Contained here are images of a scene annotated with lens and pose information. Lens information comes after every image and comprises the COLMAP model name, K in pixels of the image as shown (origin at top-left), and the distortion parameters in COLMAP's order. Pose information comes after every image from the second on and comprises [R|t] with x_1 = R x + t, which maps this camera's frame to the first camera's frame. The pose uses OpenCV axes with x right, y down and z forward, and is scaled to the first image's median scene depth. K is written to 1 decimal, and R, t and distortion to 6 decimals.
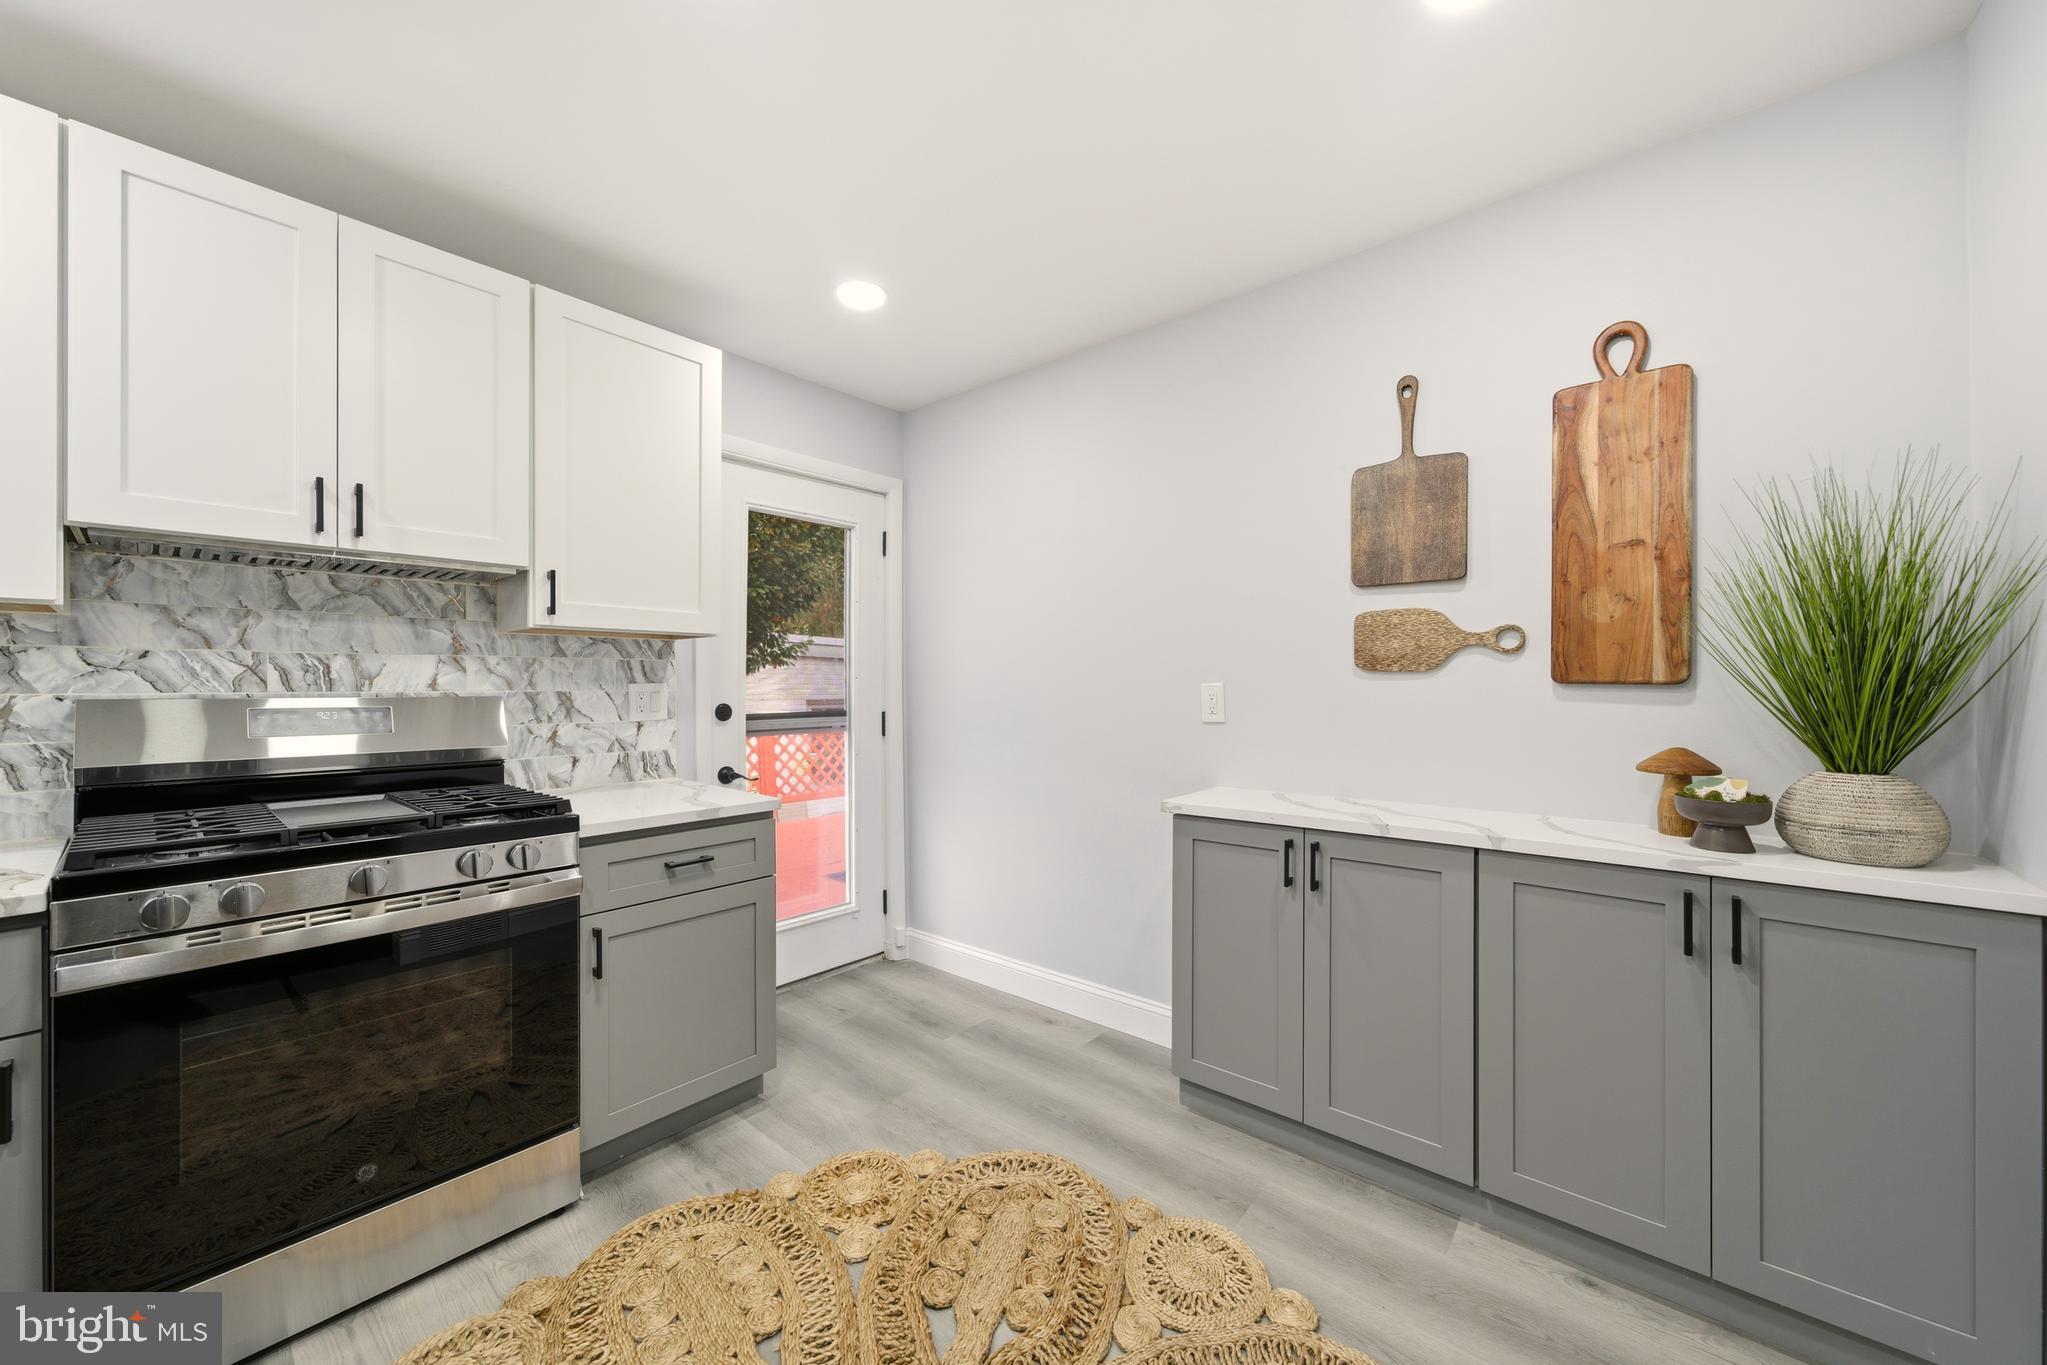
lens RADIAL K [[759.9, 0, 1023.5], [0, 759.9, 682.5], [0, 0, 1]] dist [-0.000137, 0.000074]
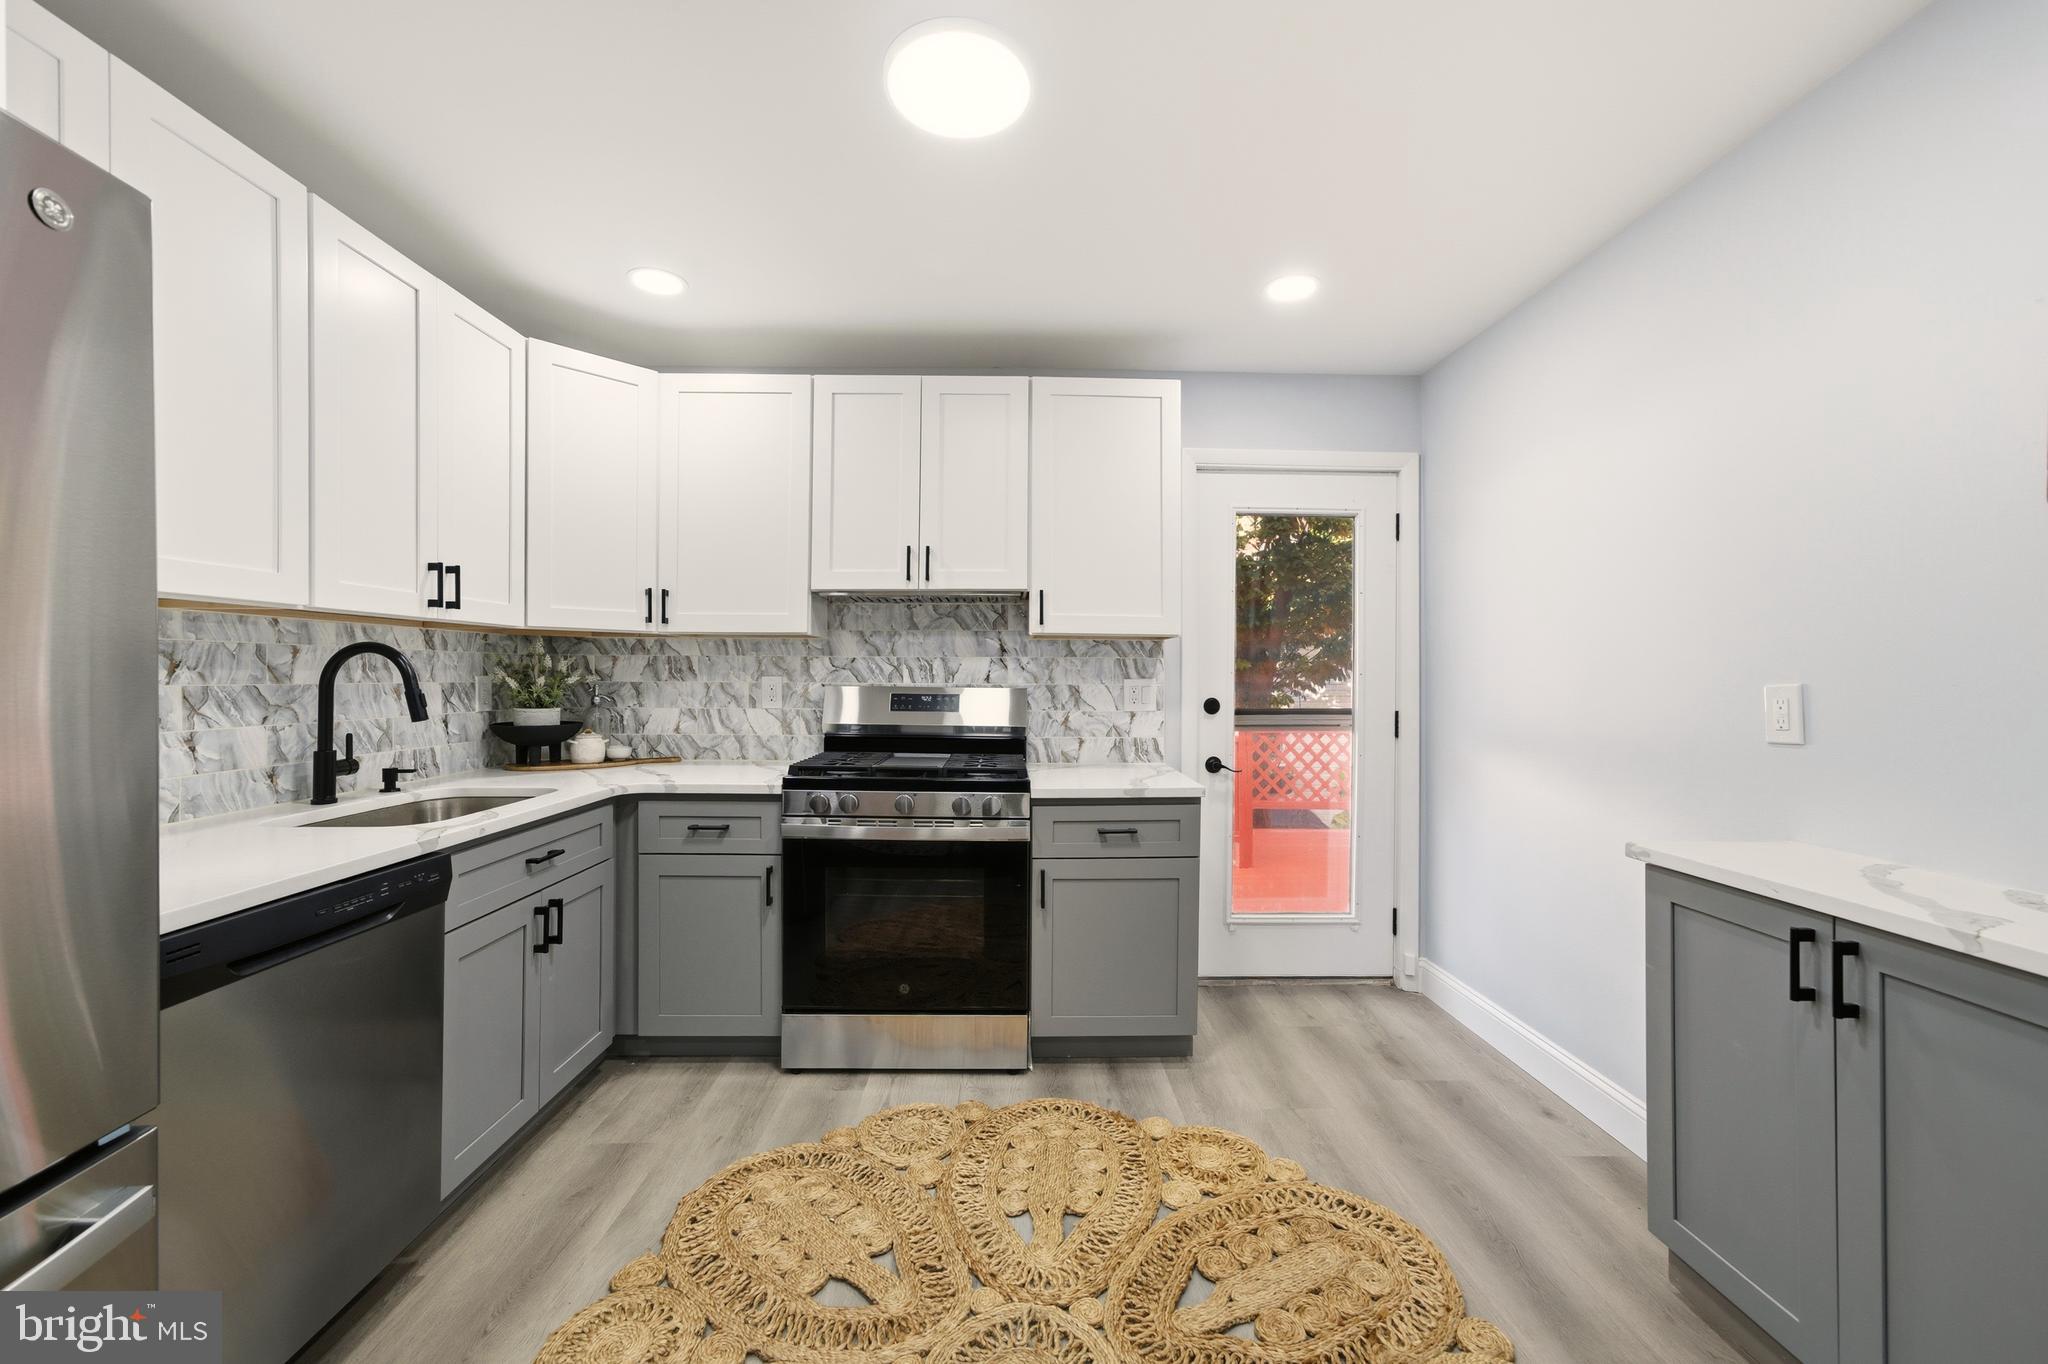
lens RADIAL K [[815.5, 0, 1017.1], [0, 815.5, 675.1], [0, 0, 1]] dist [-0.070297, 0.047905]
pose [[0.653692, 0.002135, -0.756757, 0.407817], [-0.006719, 0.999973, -0.002983, 0.000498], [0.756731, 0.007035, 0.653689, 0.063237]]
